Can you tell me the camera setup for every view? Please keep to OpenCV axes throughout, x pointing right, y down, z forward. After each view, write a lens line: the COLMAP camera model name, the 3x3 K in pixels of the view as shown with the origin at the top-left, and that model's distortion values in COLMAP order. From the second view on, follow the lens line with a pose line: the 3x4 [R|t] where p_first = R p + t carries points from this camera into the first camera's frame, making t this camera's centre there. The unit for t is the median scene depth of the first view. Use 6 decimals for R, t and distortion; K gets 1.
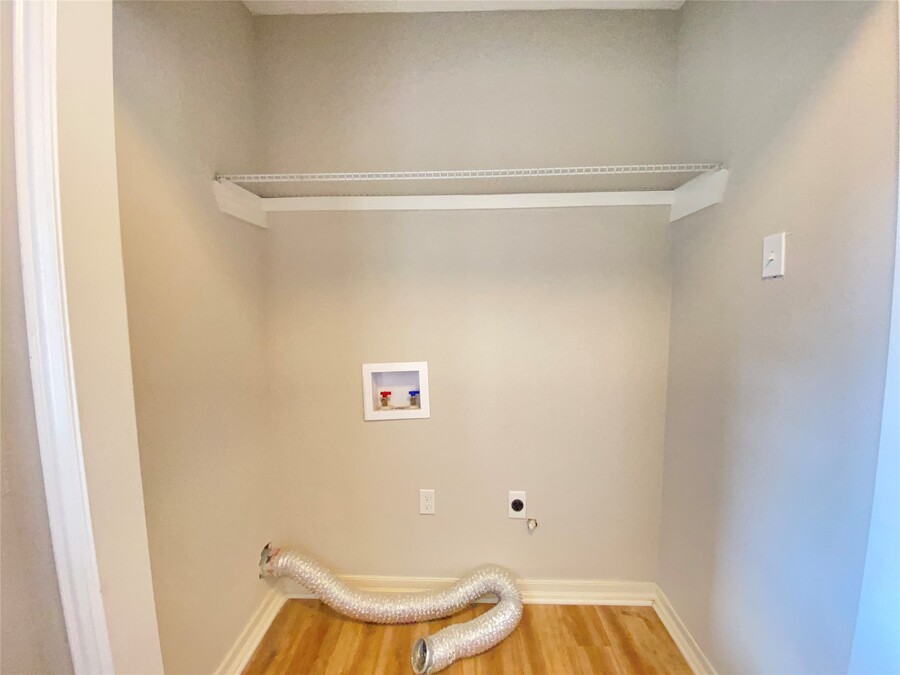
lens RADIAL K [[367.3, 0, 446.2], [0, 367.3, 336.6], [0, 0, 1]] dist [0.023695, -0.023855]
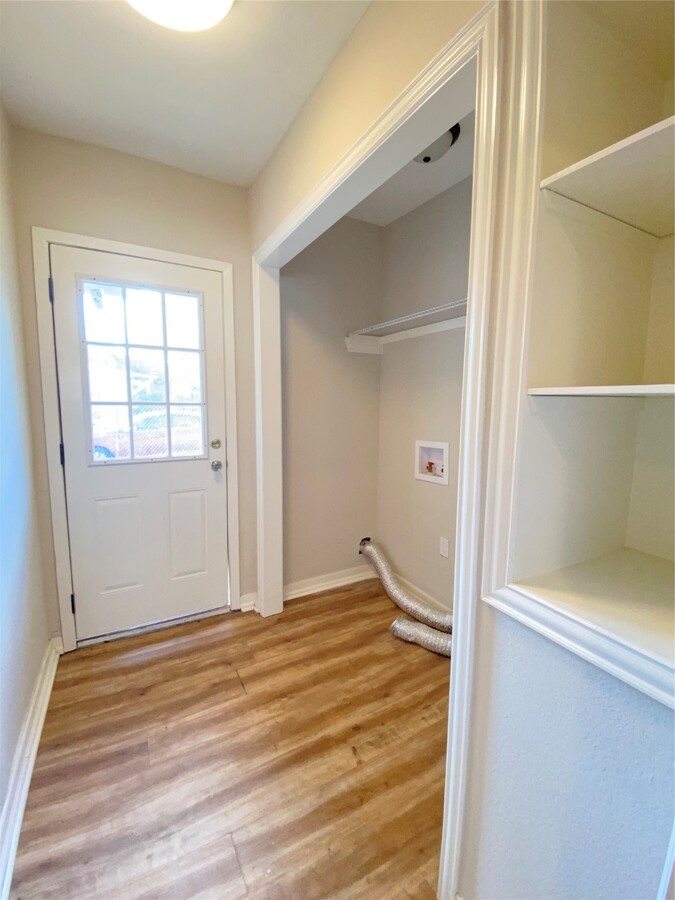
lens RADIAL K [[367.3, 0, 336.4], [0, 367.3, 446.1], [0, 0, 1]] dist [0.023695, -0.023855]
pose [[0.521730, 0.113049, -0.845587, 0.865152], [-0.088435, 0.993008, 0.078193, 0.010983], [0.848514, 0.033984, 0.528080, -0.055517]]
